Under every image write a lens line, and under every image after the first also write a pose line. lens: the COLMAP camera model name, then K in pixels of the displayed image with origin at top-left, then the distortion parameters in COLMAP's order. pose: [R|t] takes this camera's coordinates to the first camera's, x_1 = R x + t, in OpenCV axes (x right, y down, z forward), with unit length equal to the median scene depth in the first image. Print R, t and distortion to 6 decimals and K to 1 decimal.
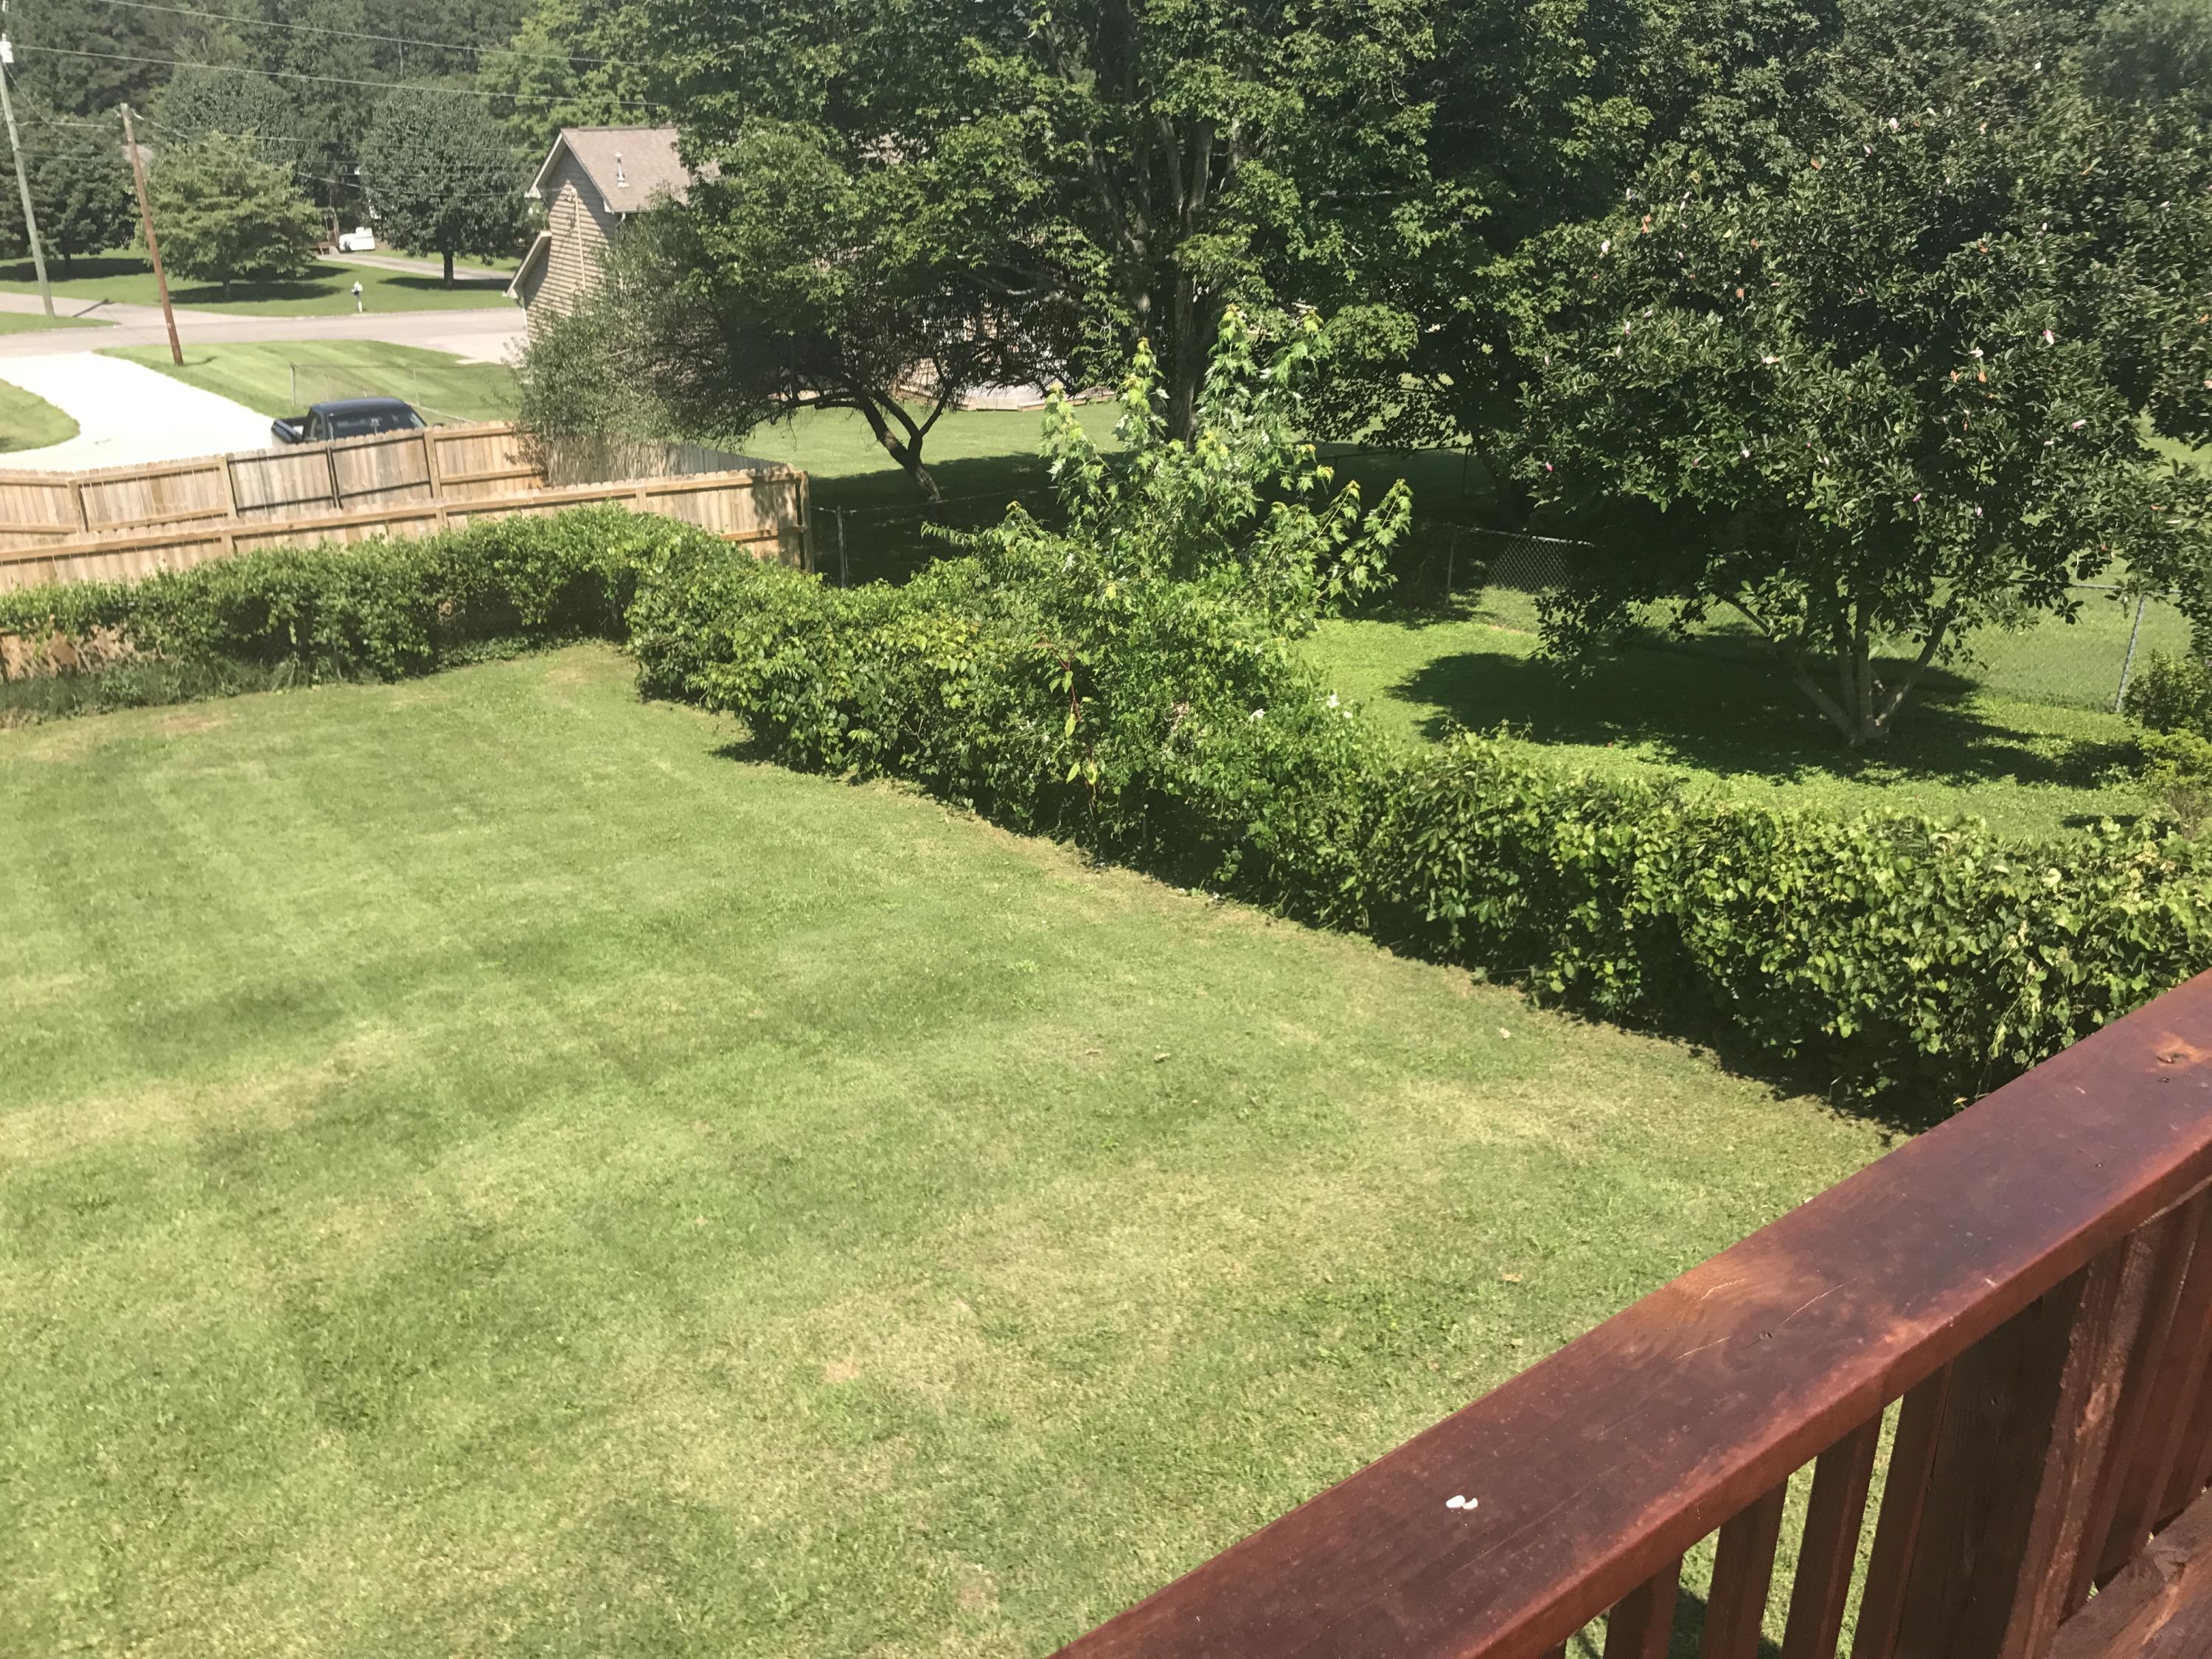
lens RADIAL K [[1809.7, 0, 1102.0], [0, 1809.7, 828.0], [0, 0, 1]] dist [-0.009803, 0.009793]
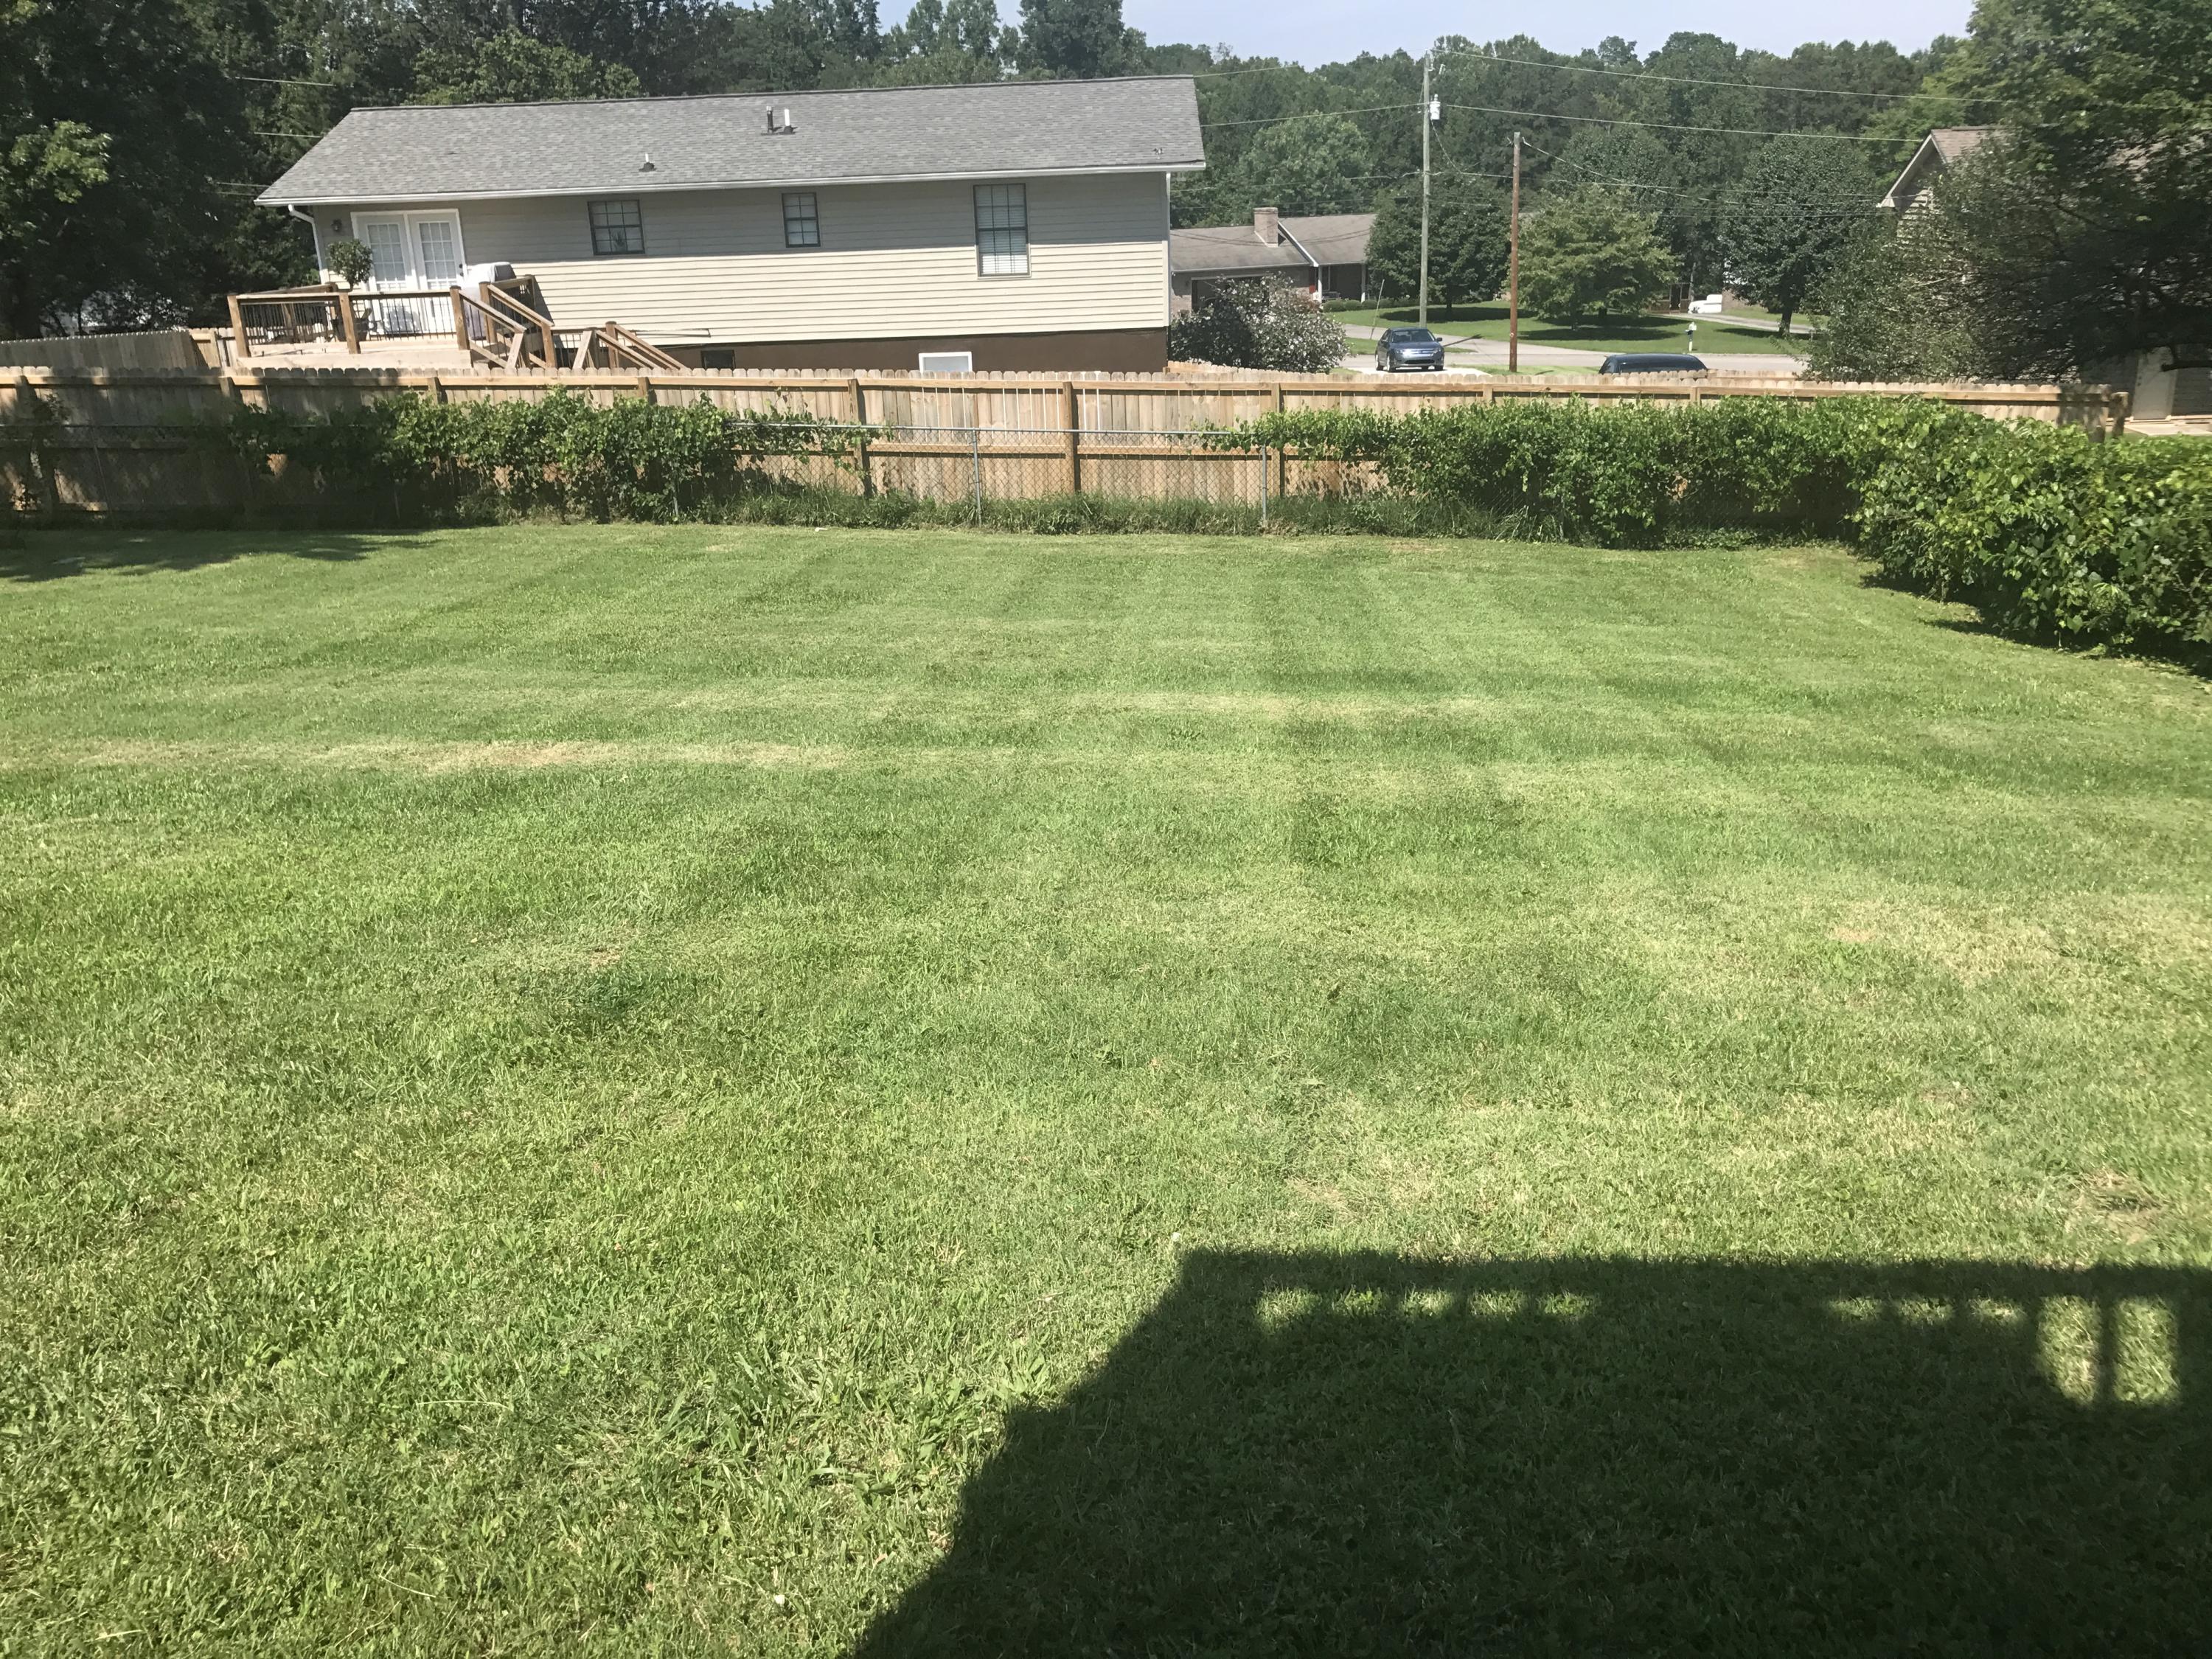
lens RADIAL K [[1809.7, 0, 1082.6], [0, 1809.7, 814.5], [0, 0, 1]] dist [-0.009803, 0.009793]
pose [[0.765052, 0.181937, -0.617733, 0.025495], [-0.218940, 0.975604, 0.016185, 0.097565], [0.605607, 0.122864, 0.786221, 0.050141]]
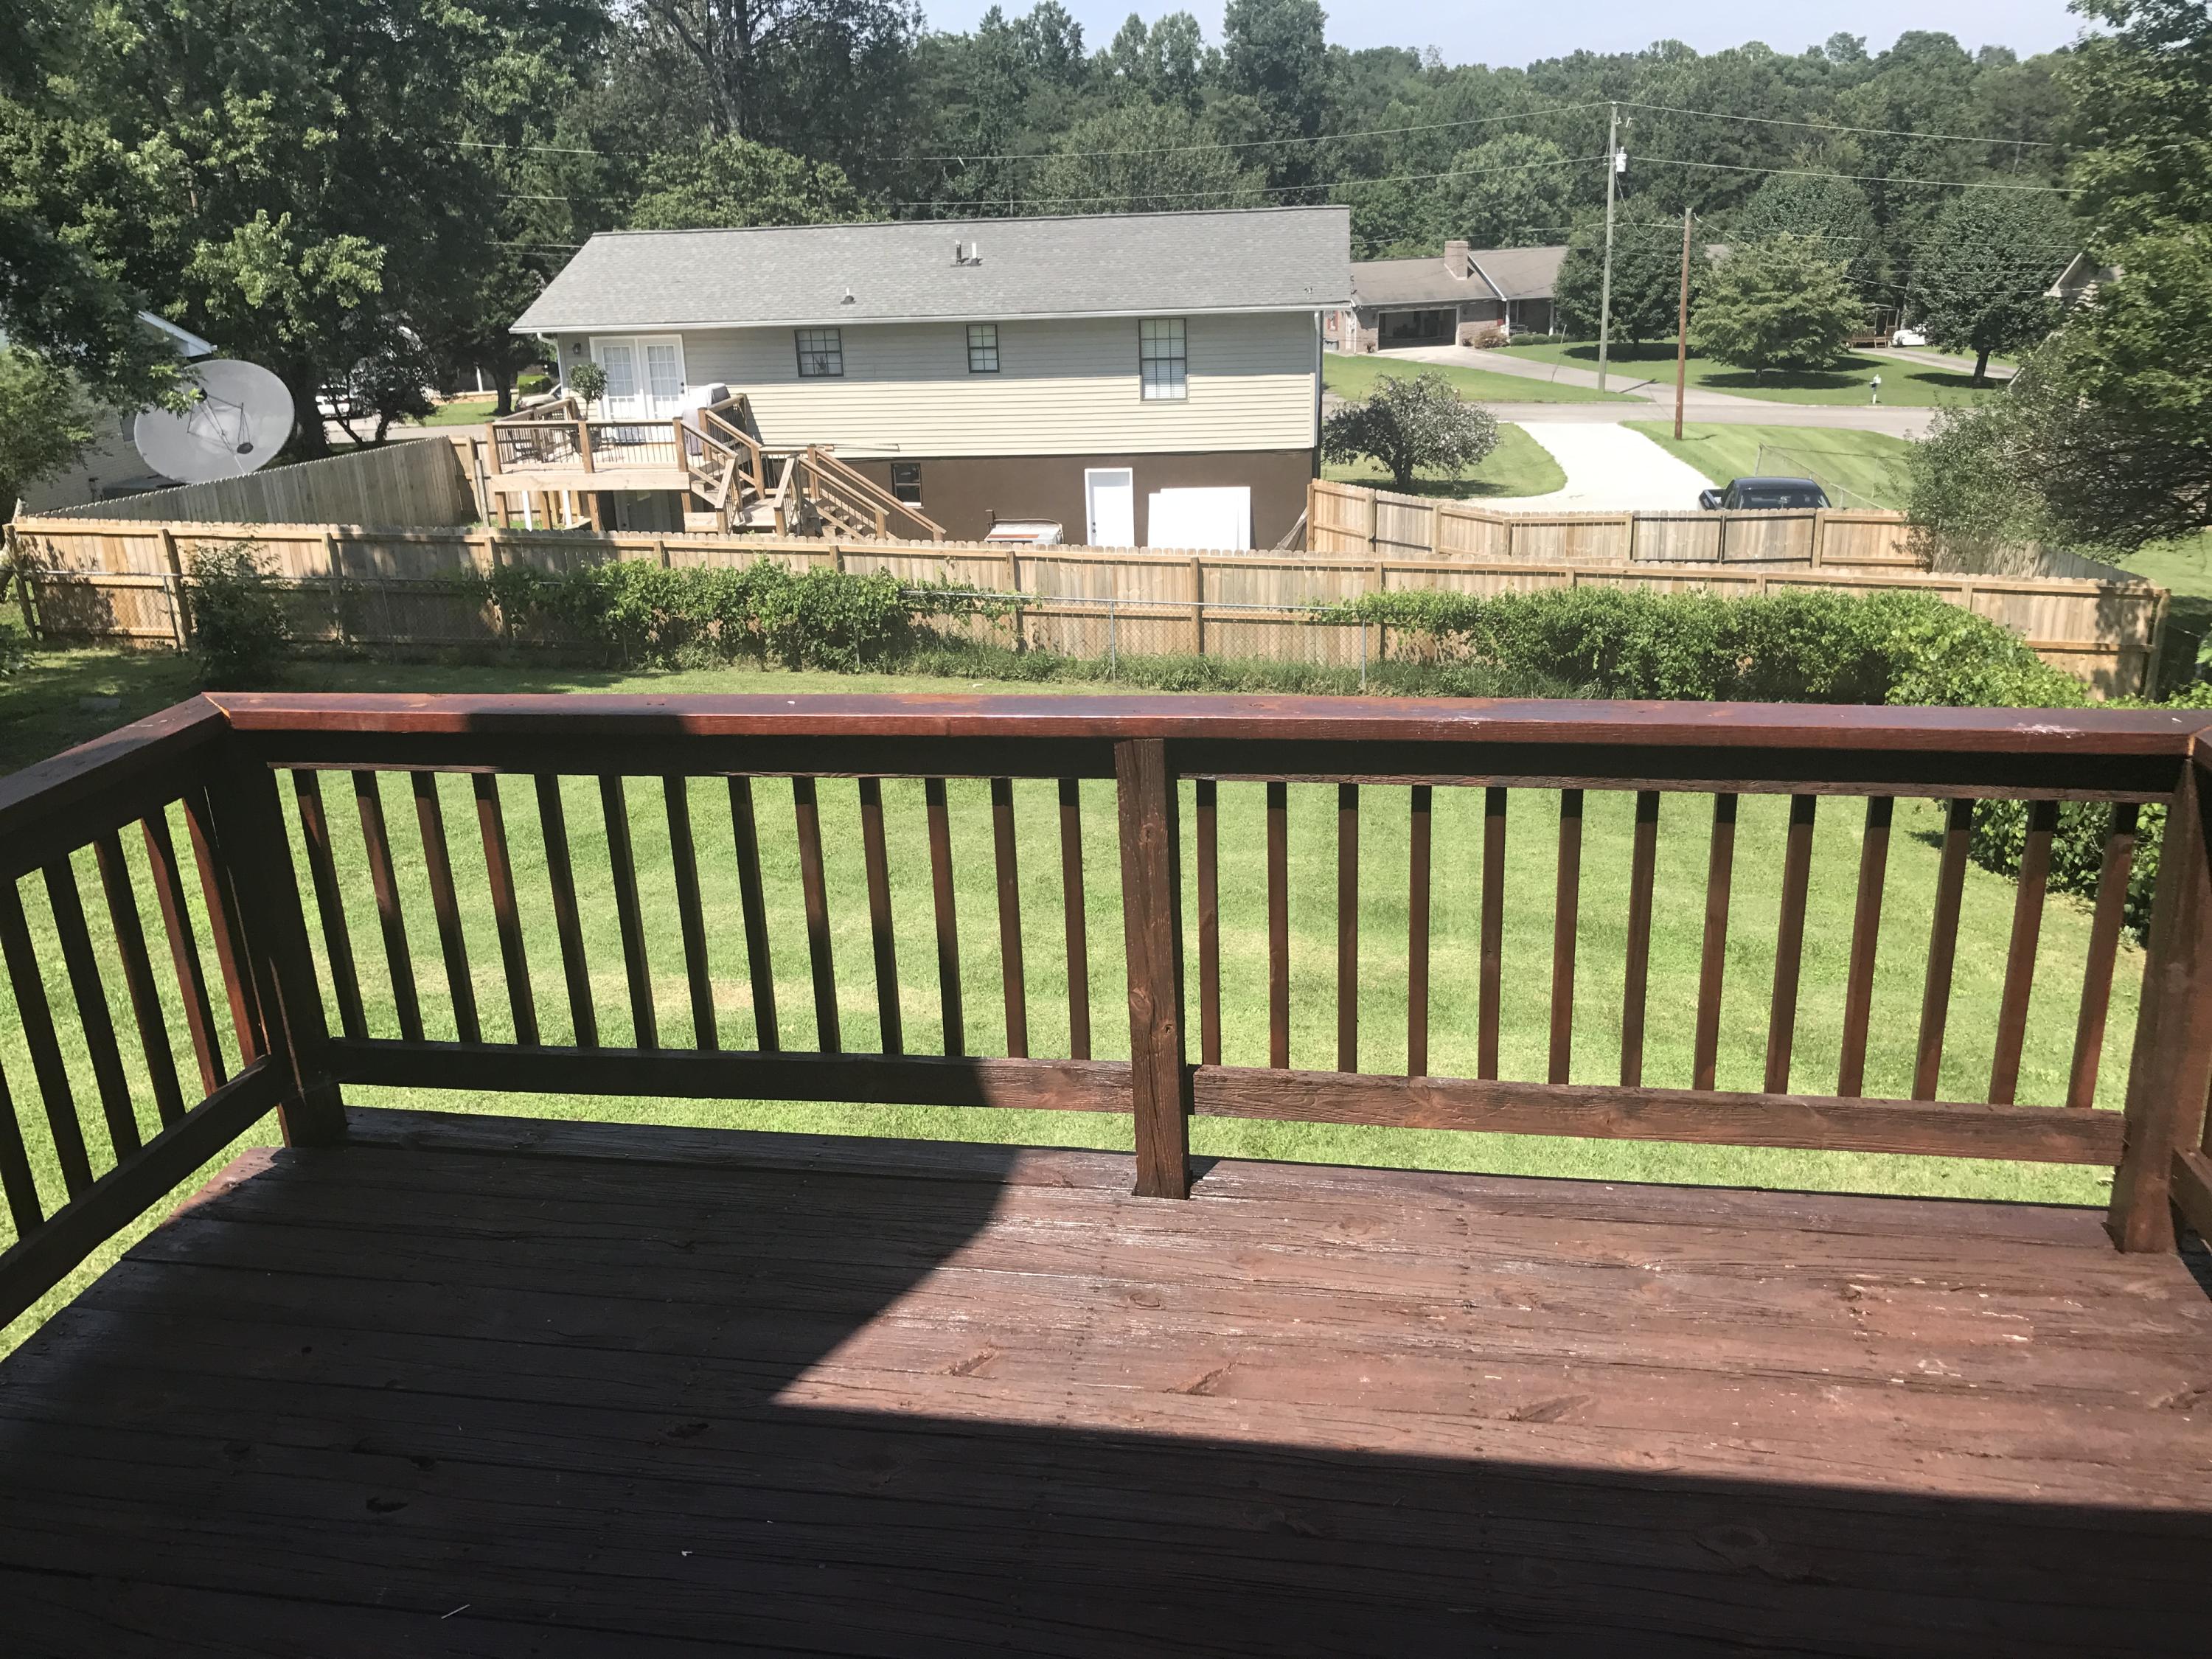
lens RADIAL K [[1809.7, 0, 1084.0], [0, 1809.7, 832.0], [0, 0, 1]] dist [-0.009803, 0.009793]
pose [[0.691504, 0.220613, -0.687861, 0.125301], [-0.251931, 0.966090, 0.056582, 0.013433], [0.677018, 0.134167, 0.723634, -0.042758]]
